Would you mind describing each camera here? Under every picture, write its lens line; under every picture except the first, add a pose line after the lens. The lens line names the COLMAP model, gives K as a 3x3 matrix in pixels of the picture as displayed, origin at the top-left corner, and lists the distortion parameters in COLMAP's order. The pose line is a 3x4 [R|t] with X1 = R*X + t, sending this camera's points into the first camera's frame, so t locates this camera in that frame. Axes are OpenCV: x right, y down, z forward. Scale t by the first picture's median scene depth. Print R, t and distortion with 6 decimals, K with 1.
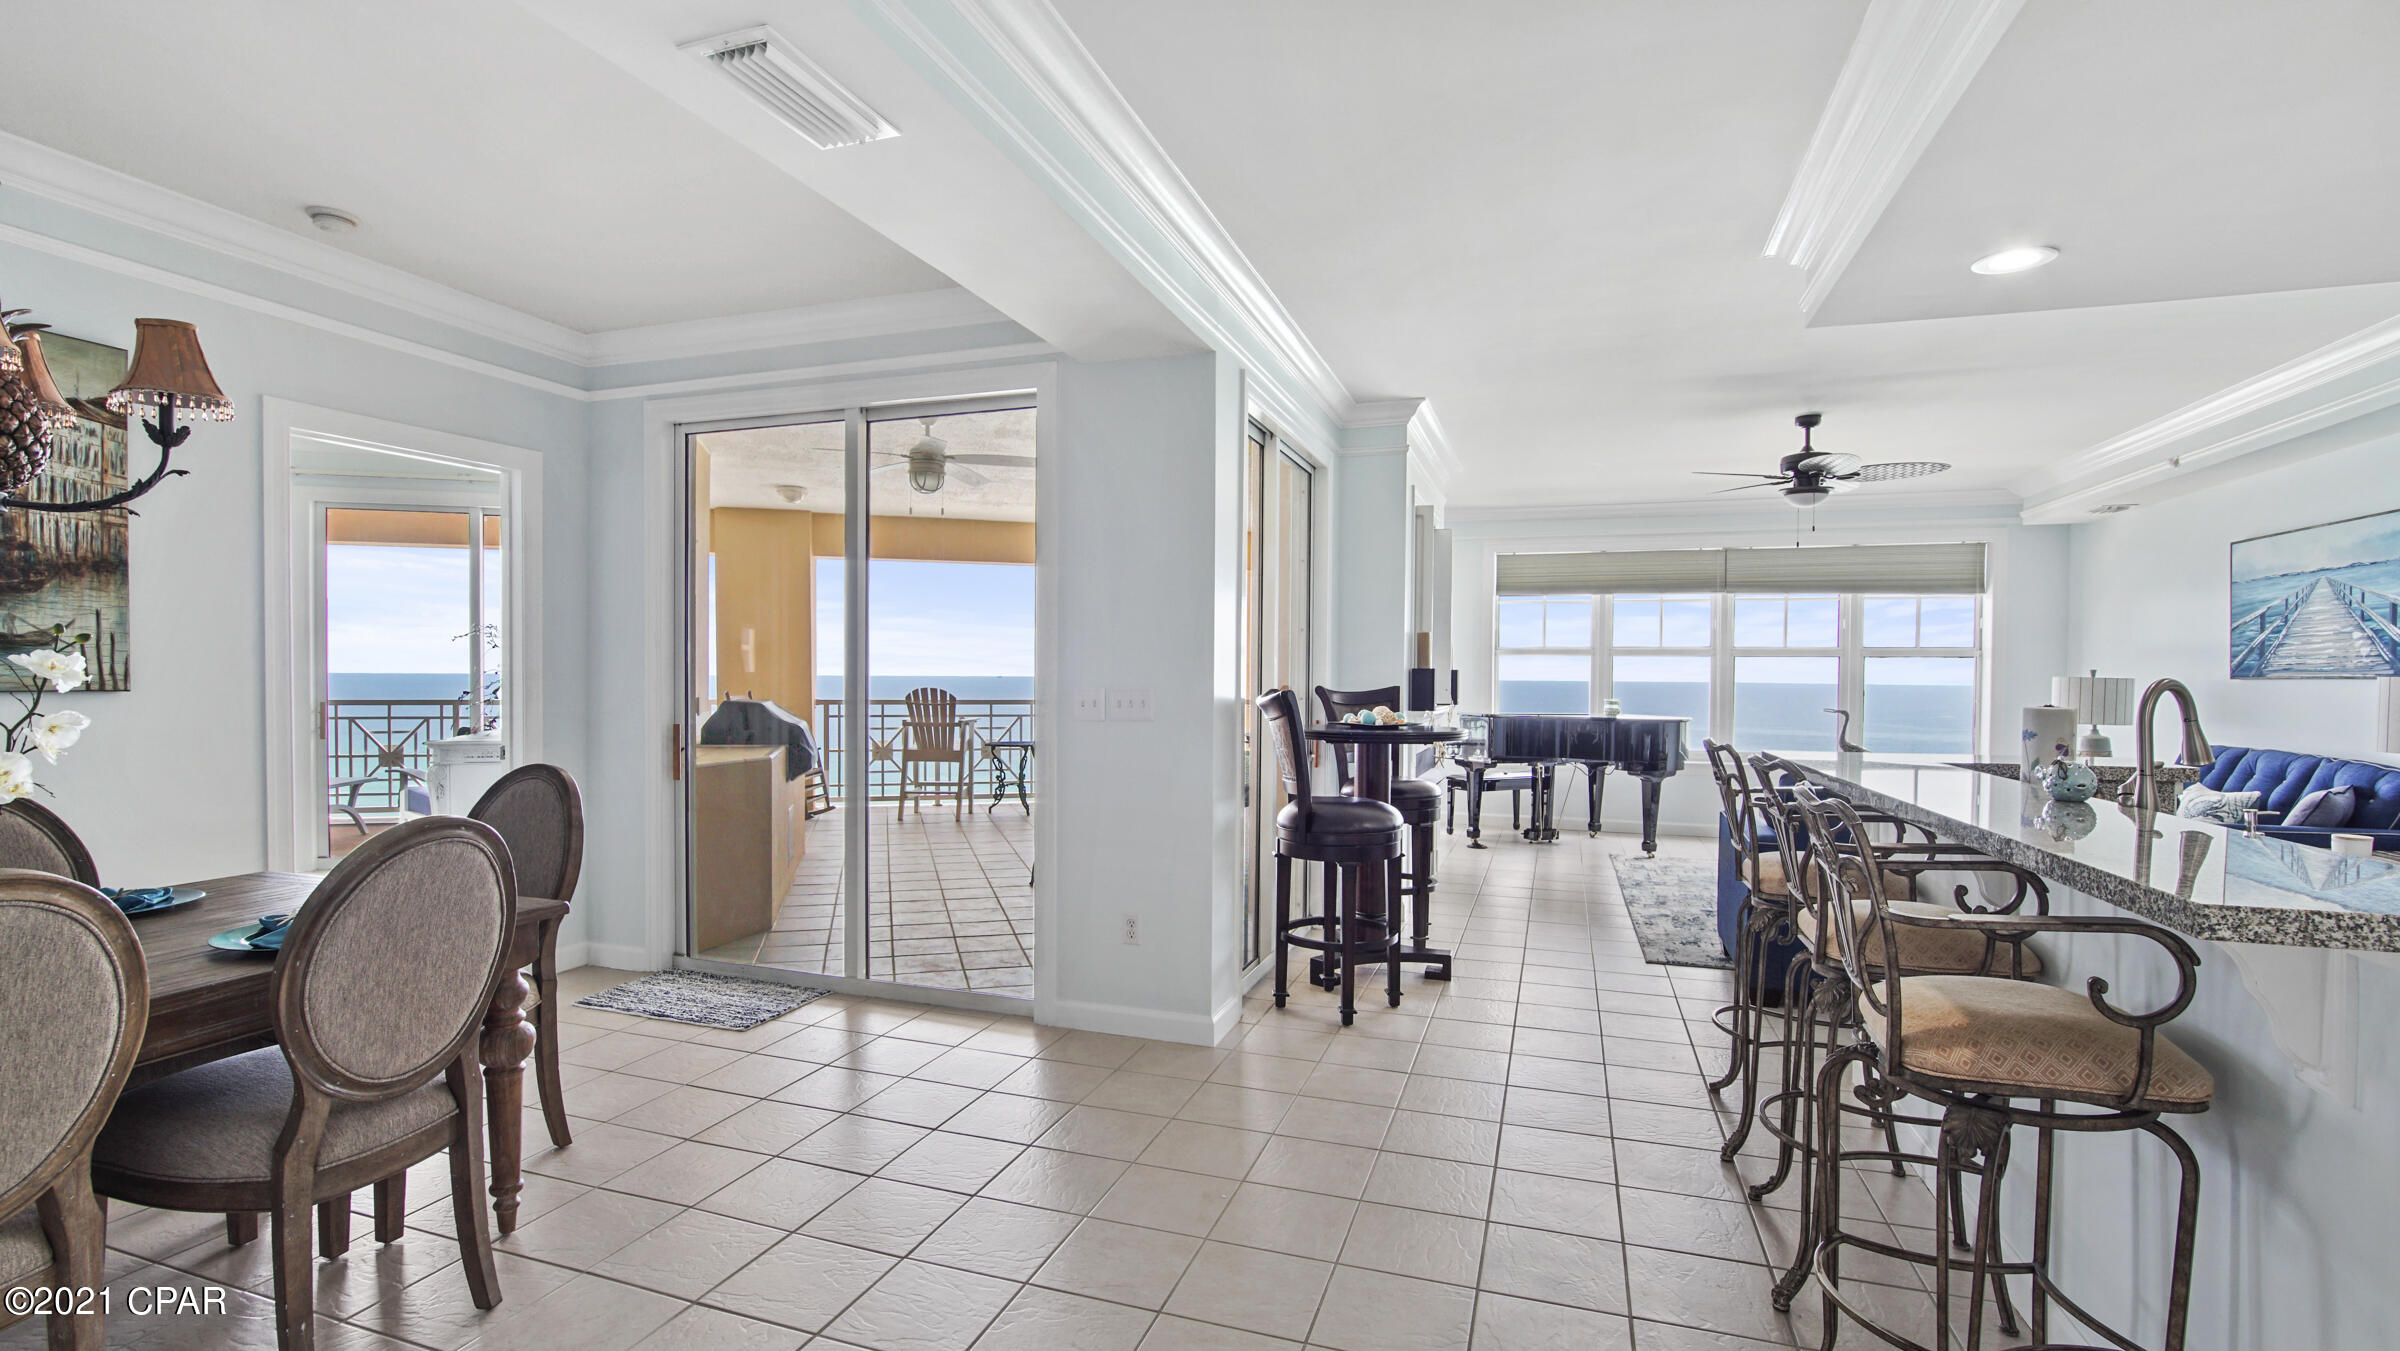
lens RADIAL K [[1078.1, 0, 1194.6], [0, 1078.1, 699.5], [0, 0, 1]] dist [-0.015333, 0.002488]
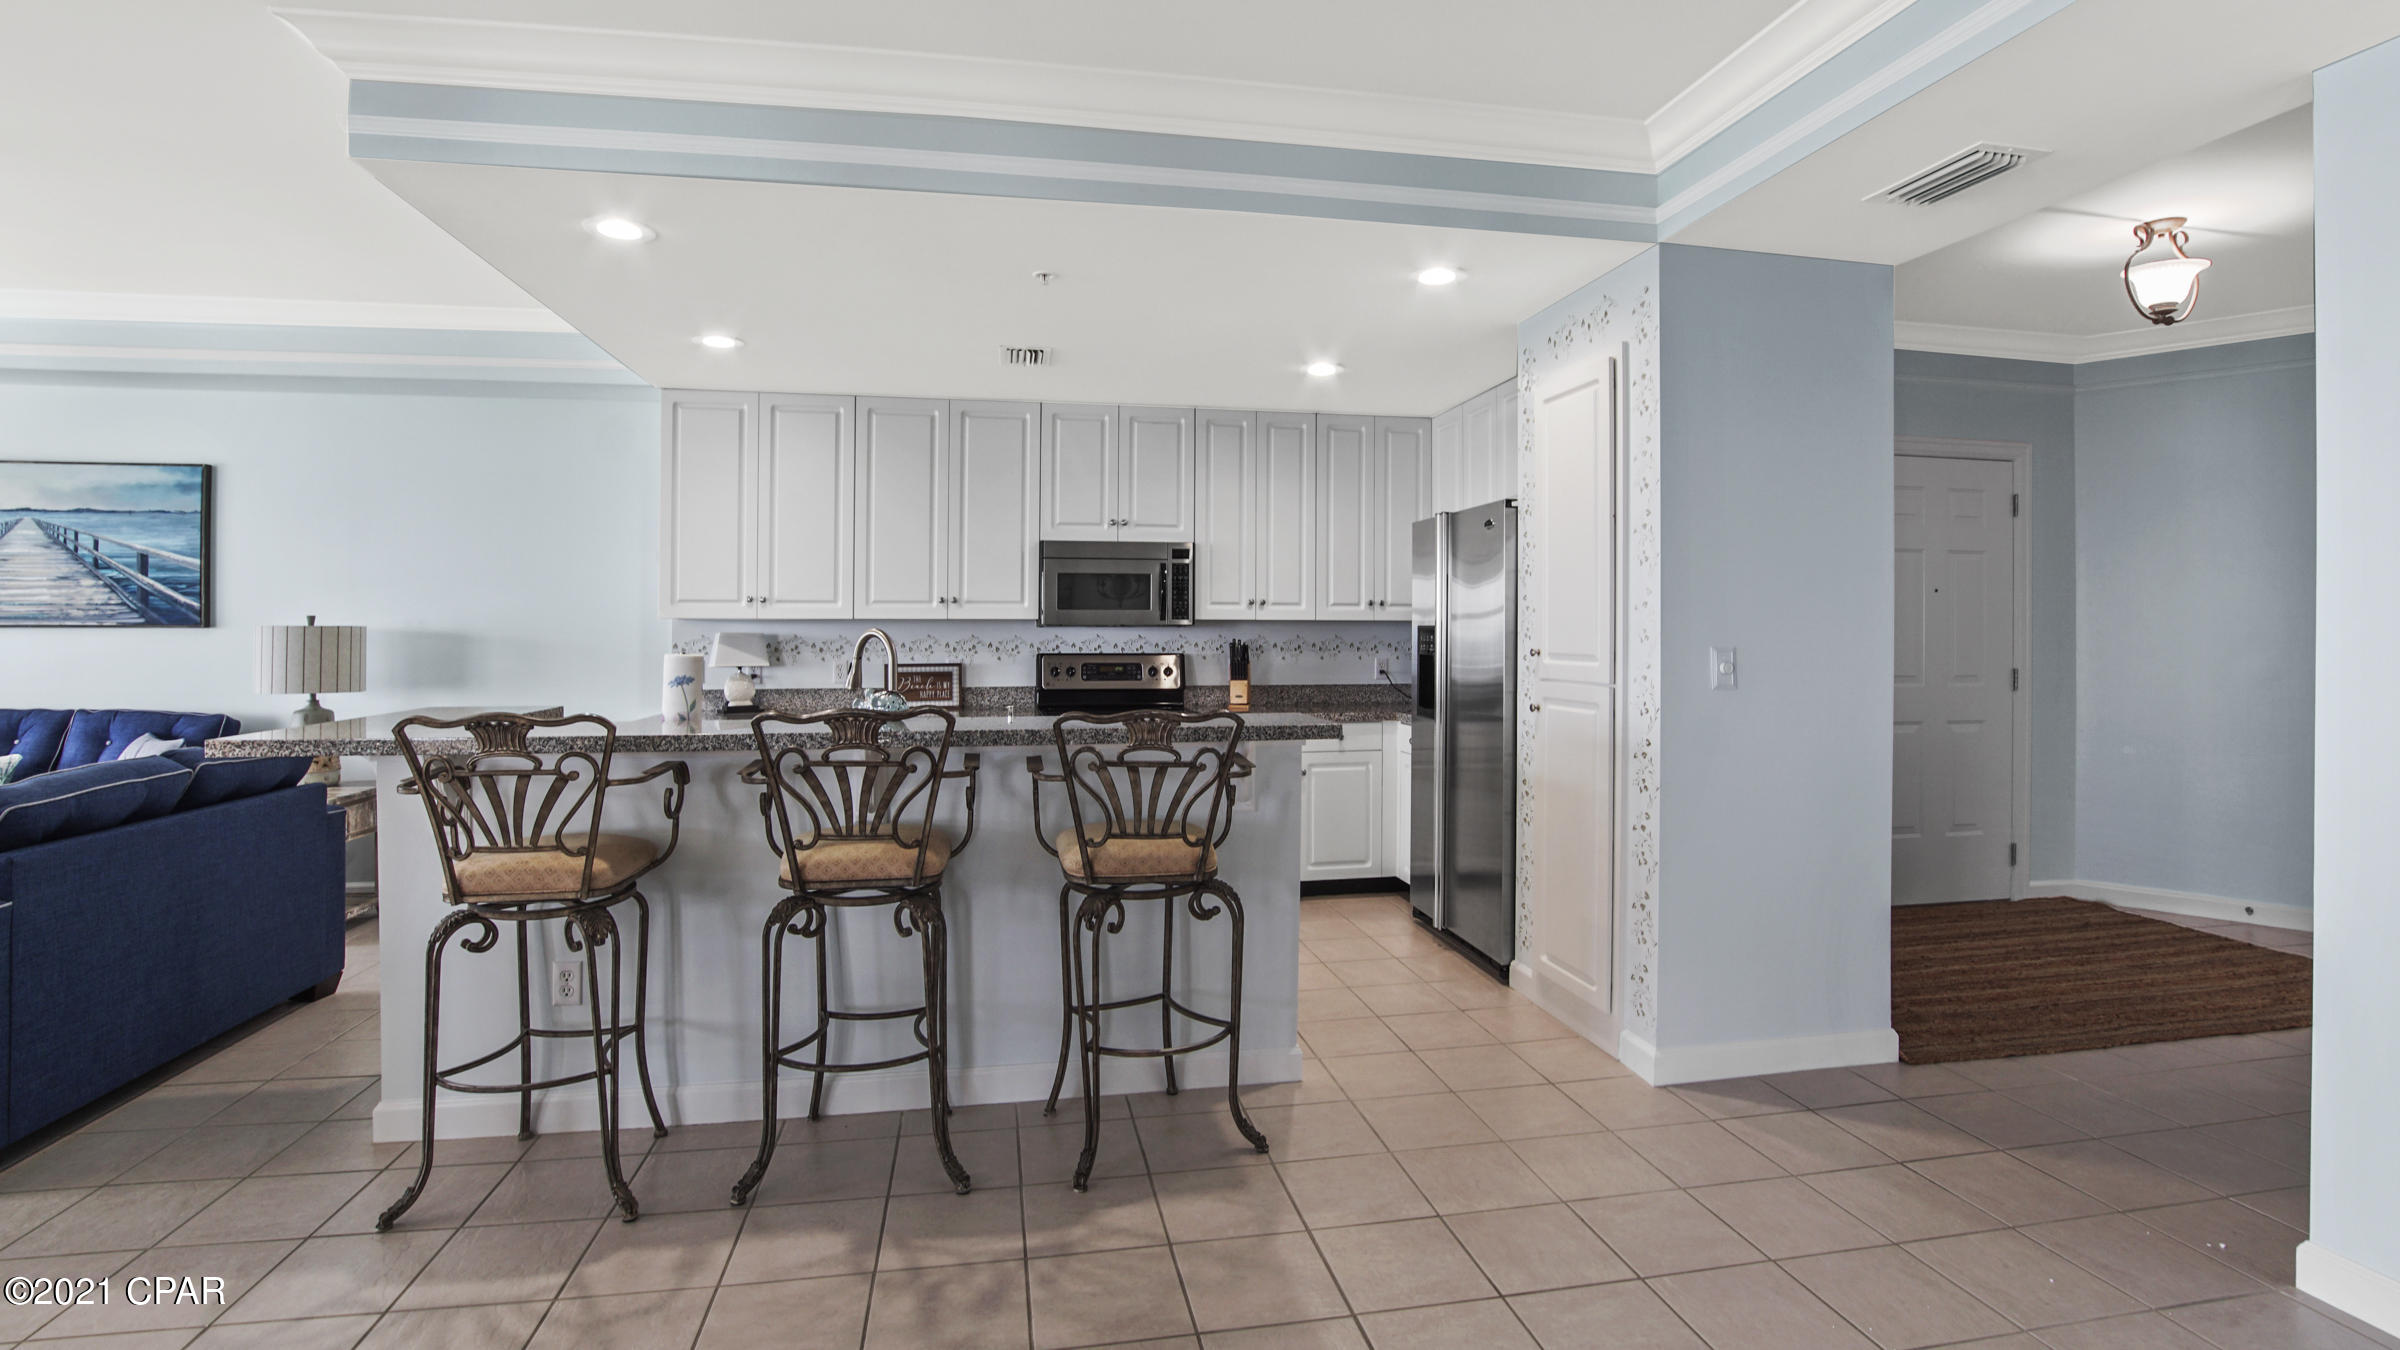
lens RADIAL K [[1078.1, 0, 1146.5], [0, 1078.1, 635.4], [0, 0, 1]] dist [-0.015333, 0.002488]
pose [[-0.462340, -0.011521, 0.886628, -0.214954], [0.017140, 0.999613, 0.021927, -0.015289], [-0.886537, 0.025334, -0.461964, 0.548376]]
